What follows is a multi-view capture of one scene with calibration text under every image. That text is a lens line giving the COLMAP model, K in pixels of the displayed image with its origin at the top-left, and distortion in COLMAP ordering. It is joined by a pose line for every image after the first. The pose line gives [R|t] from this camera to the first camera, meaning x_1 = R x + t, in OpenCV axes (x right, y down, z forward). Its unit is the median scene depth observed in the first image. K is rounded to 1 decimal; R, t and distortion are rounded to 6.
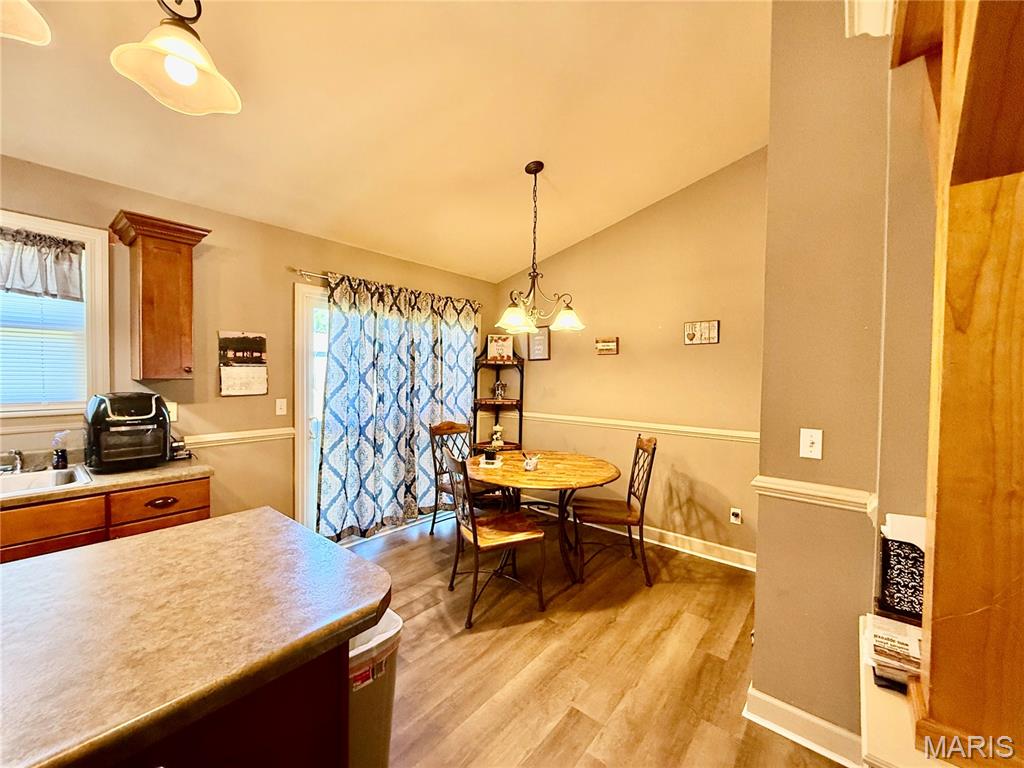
lens RADIAL K [[407.4, 0, 510.4], [0, 407.4, 384.0], [0, 0, 1]] dist [0.000322, 0.000494]
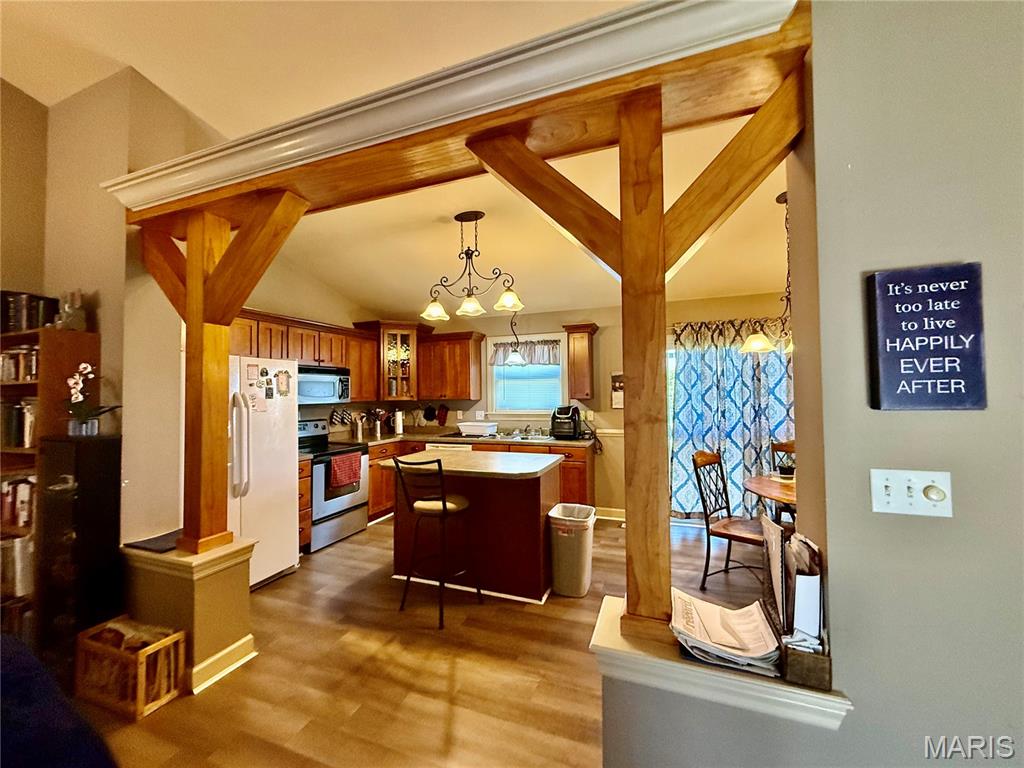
lens RADIAL K [[407.4, 0, 509.5], [0, 407.4, 384.2], [0, 0, 1]] dist [0.000322, 0.000494]
pose [[0.344732, -0.033488, -0.938104, 0.673160], [-0.007431, 0.999235, -0.038401, -0.003340], [0.938672, 0.020209, 0.344220, -0.031463]]
